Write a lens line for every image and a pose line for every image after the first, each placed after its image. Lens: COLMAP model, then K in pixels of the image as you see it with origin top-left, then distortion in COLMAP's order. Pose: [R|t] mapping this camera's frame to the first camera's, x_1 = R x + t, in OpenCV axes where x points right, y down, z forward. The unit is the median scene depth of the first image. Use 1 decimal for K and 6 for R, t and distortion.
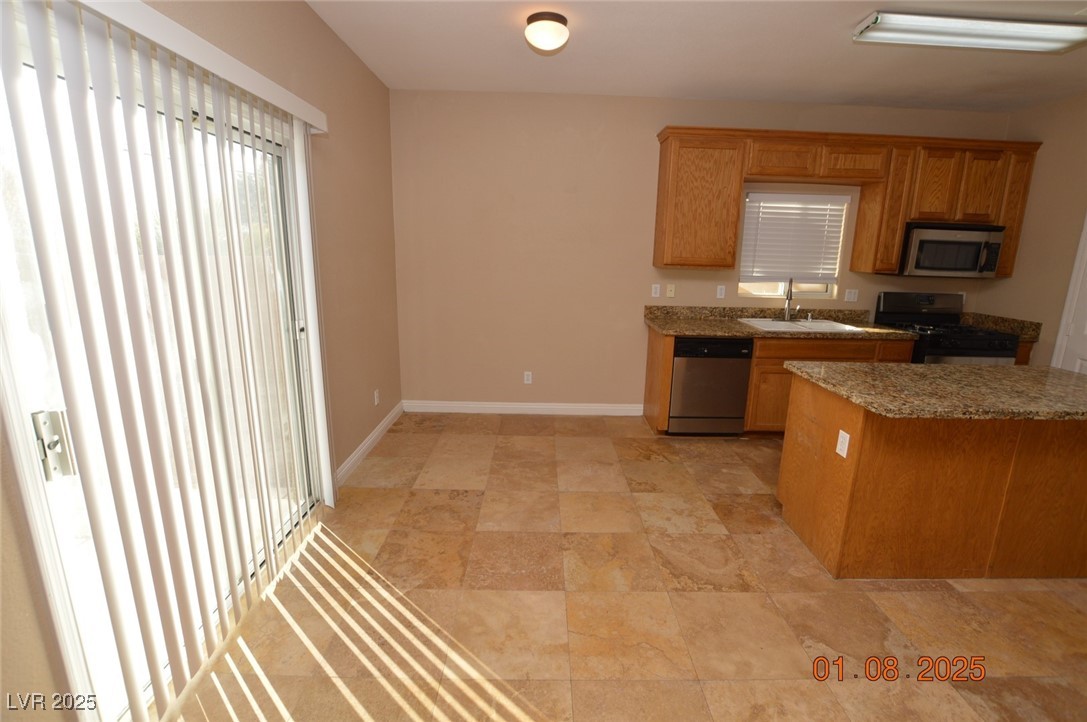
lens RADIAL K [[484.8, 0, 547.9], [0, 484.8, 352.9], [0, 0, 1]] dist [-0.036434, 0.005353]
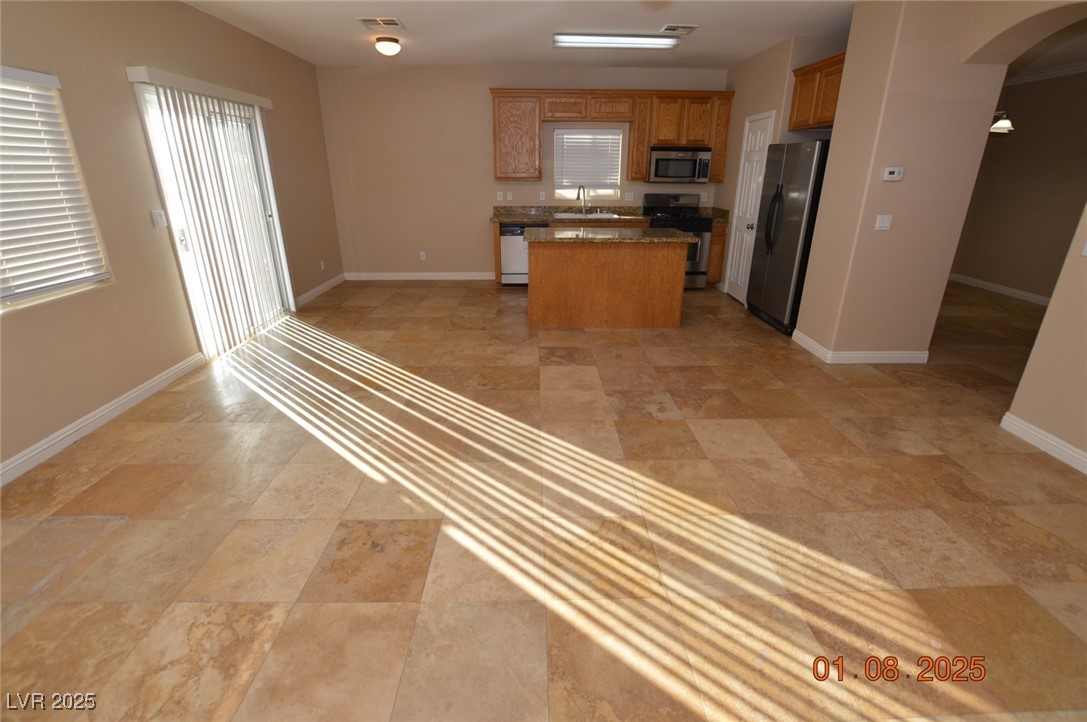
lens RADIAL K [[484.8, 0, 547.9], [0, 484.8, 352.9], [0, 0, 1]] dist [-0.036434, 0.005353]
pose [[0.999764, -0.021204, 0.004717, 0.401259], [0.020292, 0.989139, 0.145579, 0.163943], [-0.007753, -0.145449, 0.989335, -0.681984]]
